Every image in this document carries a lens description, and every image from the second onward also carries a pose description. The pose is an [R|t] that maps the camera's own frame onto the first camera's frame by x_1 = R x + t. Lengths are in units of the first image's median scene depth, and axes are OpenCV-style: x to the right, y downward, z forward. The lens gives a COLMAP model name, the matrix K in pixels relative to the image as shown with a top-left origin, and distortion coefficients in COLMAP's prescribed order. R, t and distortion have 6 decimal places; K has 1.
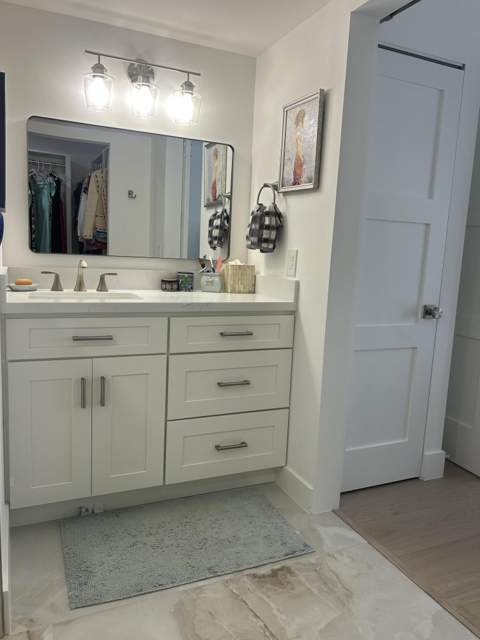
lens RADIAL K [[482.9, 0, 239.0], [0, 482.9, 317.2], [0, 0, 1]] dist [-0.006478, -0.012031]
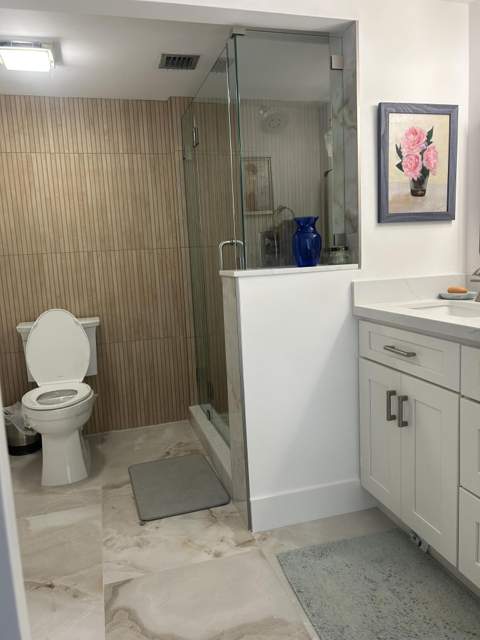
lens RADIAL K [[482.9, 0, 237.0], [0, 482.9, 321.1], [0, 0, 1]] dist [-0.006478, -0.012031]
pose [[-0.164048, 0.097649, -0.981607, 0.657068], [-0.093944, 0.989019, 0.114087, -0.091548], [0.981969, 0.110932, -0.153073, 0.823246]]
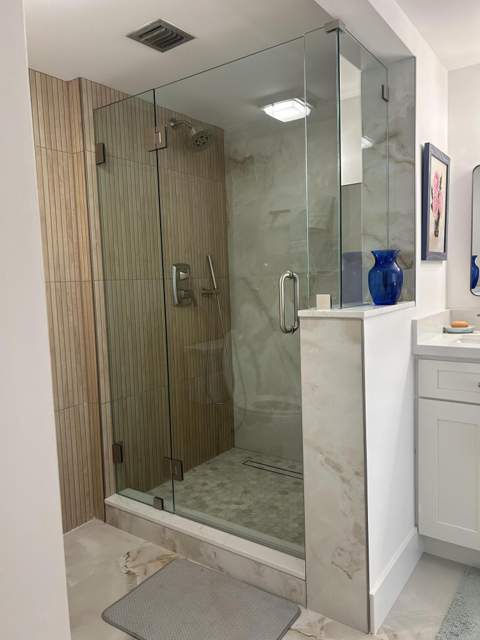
lens RADIAL K [[482.9, 0, 240.6], [0, 482.9, 318.5], [0, 0, 1]] dist [-0.006478, -0.012031]
pose [[0.485029, 0.009933, -0.874441, 0.272281], [-0.064793, 0.997595, -0.024607, -0.033198], [0.872094, 0.068593, 0.484507, 0.084750]]
